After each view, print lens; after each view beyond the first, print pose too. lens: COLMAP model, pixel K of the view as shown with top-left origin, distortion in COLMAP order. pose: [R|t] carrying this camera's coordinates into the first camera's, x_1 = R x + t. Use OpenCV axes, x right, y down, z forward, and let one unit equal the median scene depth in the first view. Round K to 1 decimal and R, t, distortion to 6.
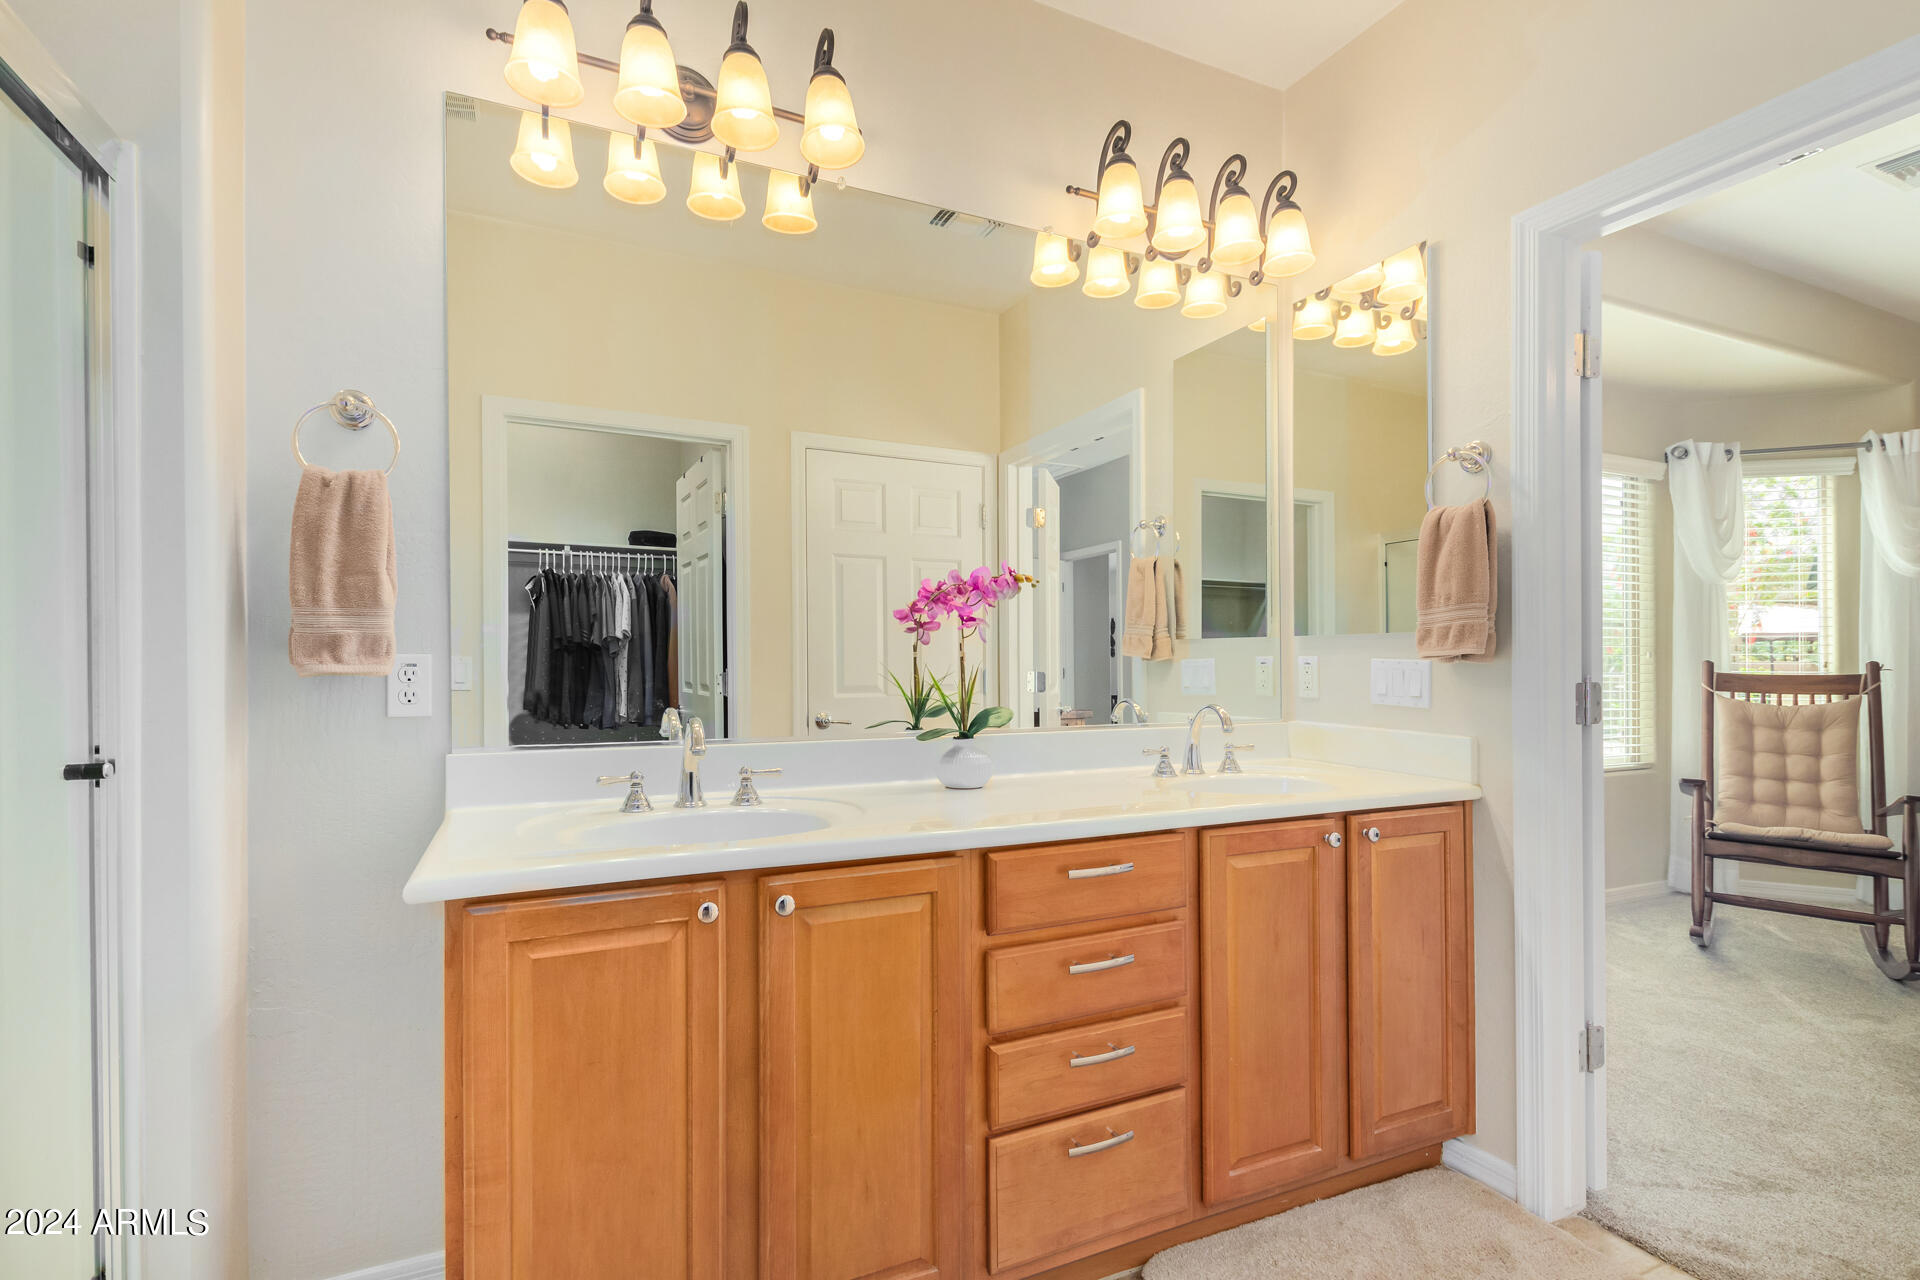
lens RADIAL K [[898.2, 0, 940.7], [0, 898.2, 652.3], [0, 0, 1]] dist [0.001629, -0.000446]
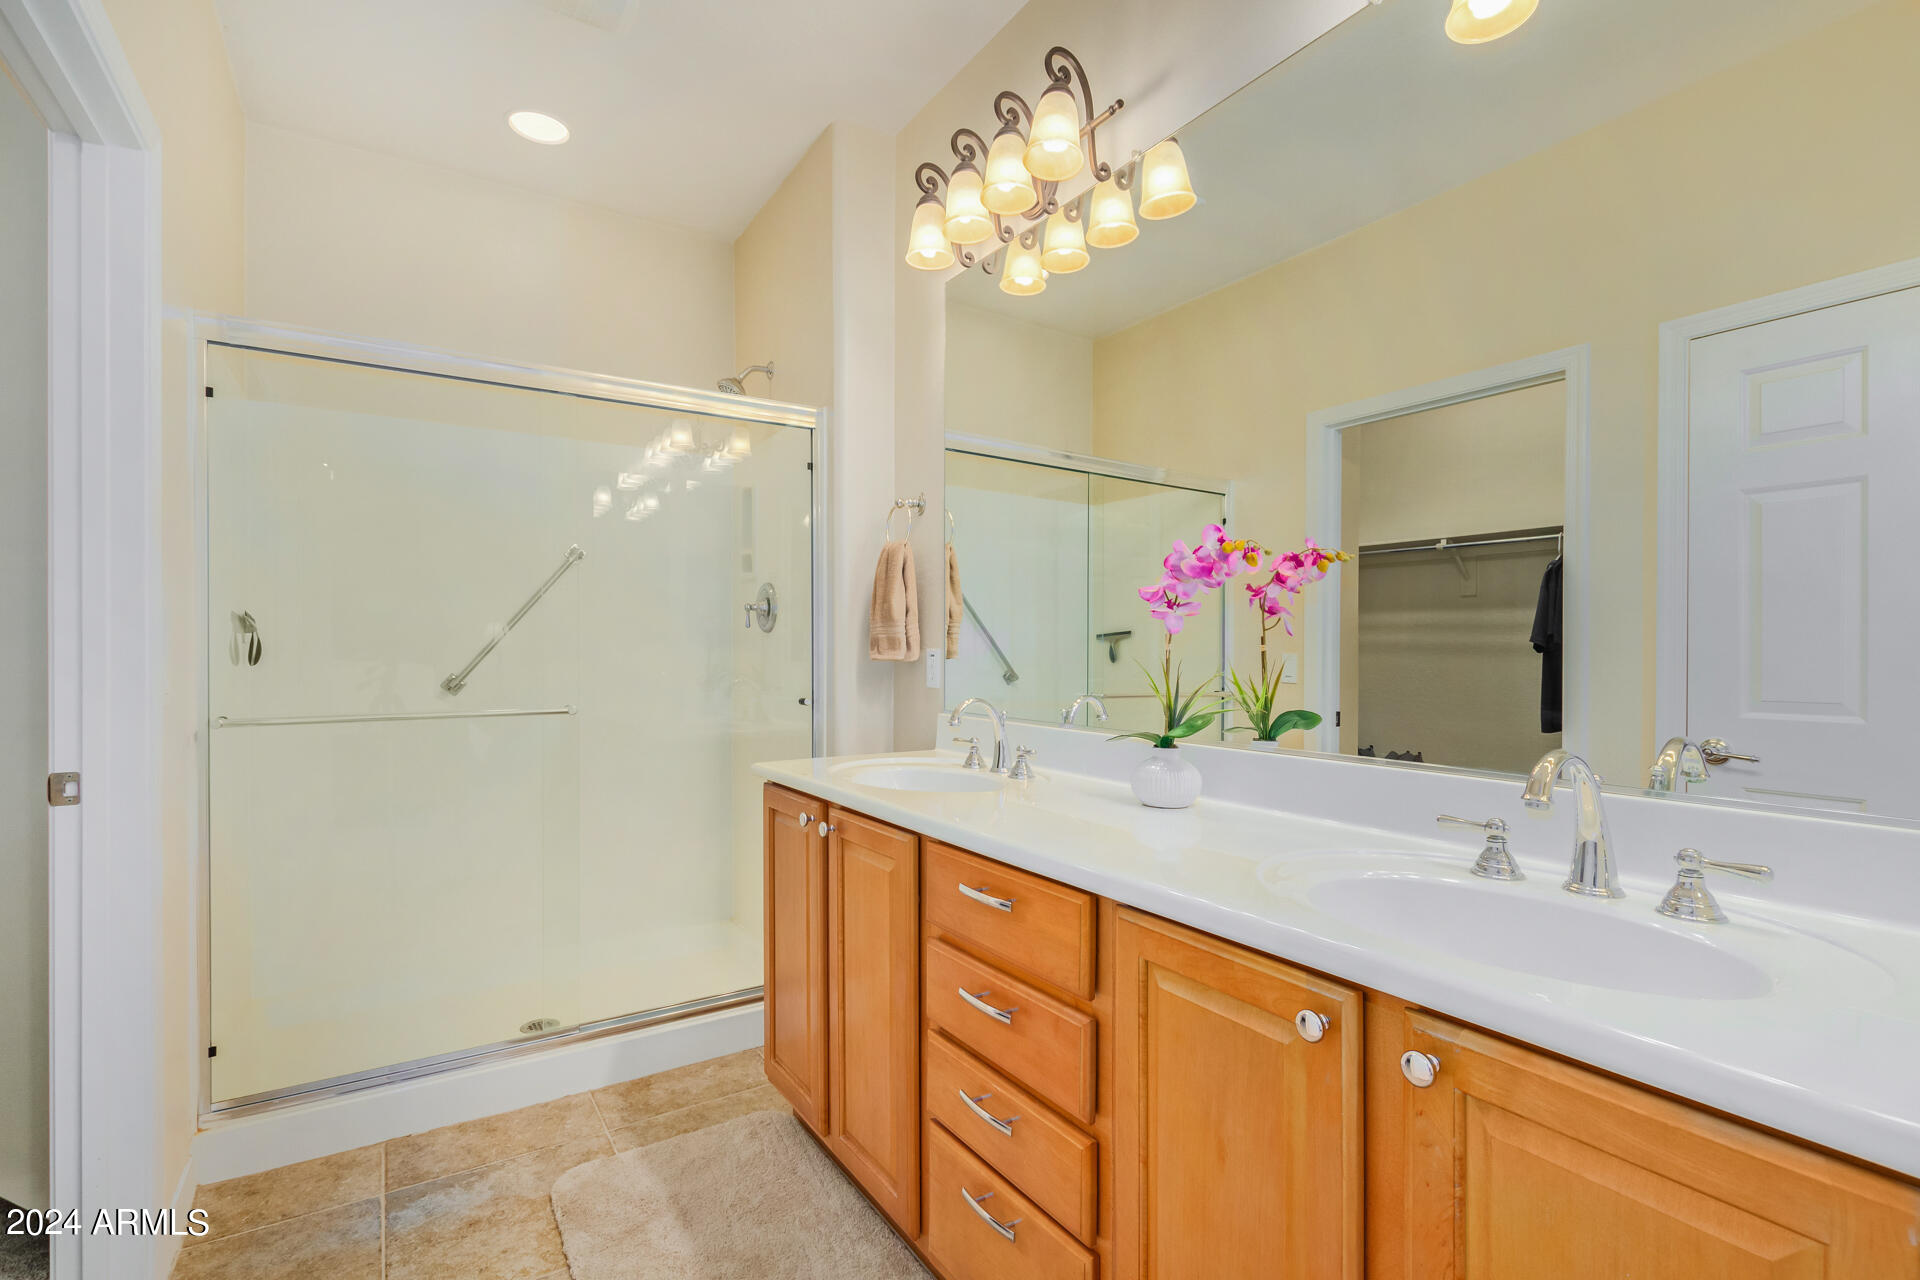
lens RADIAL K [[898.2, 0, 940.7], [0, 898.2, 652.3], [0, 0, 1]] dist [0.001629, -0.000446]
pose [[0.132201, 0.000440, -0.991223, 0.880896], [0.001271, 0.999999, 0.000613, 0.006302], [0.991222, -0.001341, 0.132200, 0.723773]]
